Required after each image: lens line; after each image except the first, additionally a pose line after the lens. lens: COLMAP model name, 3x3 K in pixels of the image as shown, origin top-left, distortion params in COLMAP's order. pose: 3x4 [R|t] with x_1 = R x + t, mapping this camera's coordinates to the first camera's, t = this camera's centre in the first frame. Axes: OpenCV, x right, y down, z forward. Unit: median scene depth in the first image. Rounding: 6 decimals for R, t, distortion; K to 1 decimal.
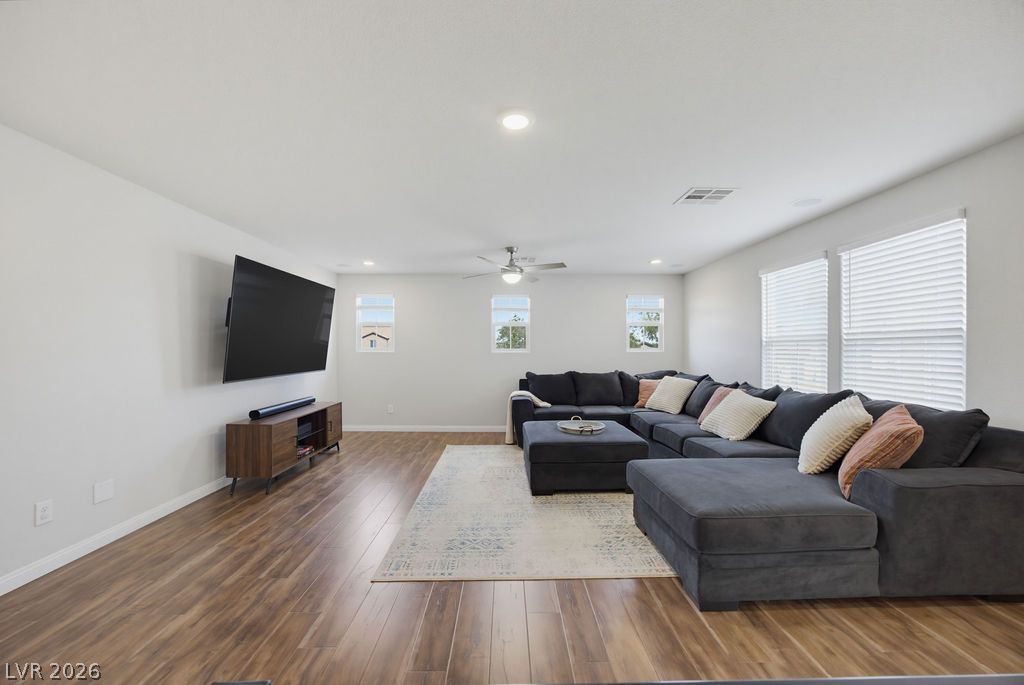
lens RADIAL K [[397.3, 0, 517.0], [0, 397.3, 344.8], [0, 0, 1]] dist [-0.017772, 0.005634]
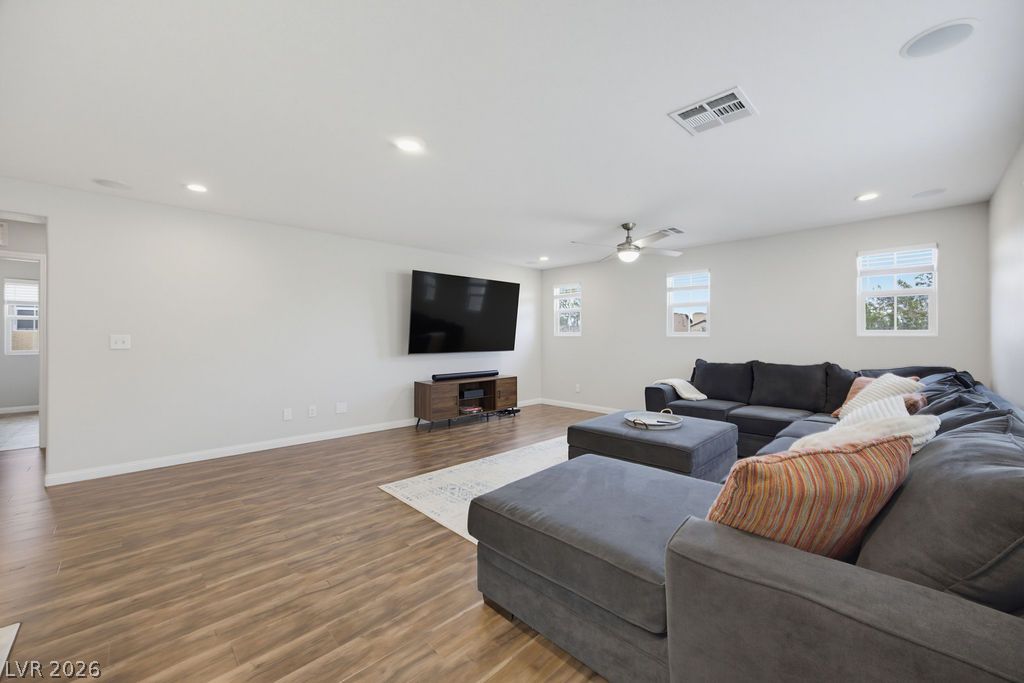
lens RADIAL K [[397.3, 0, 522.0], [0, 397.3, 338.0], [0, 0, 1]] dist [-0.017772, 0.005634]
pose [[0.689323, 0.002162, -0.724451, 0.493963], [0.013153, 0.999793, 0.015499, 0.006246], [0.724334, -0.020213, 0.689153, 0.166280]]
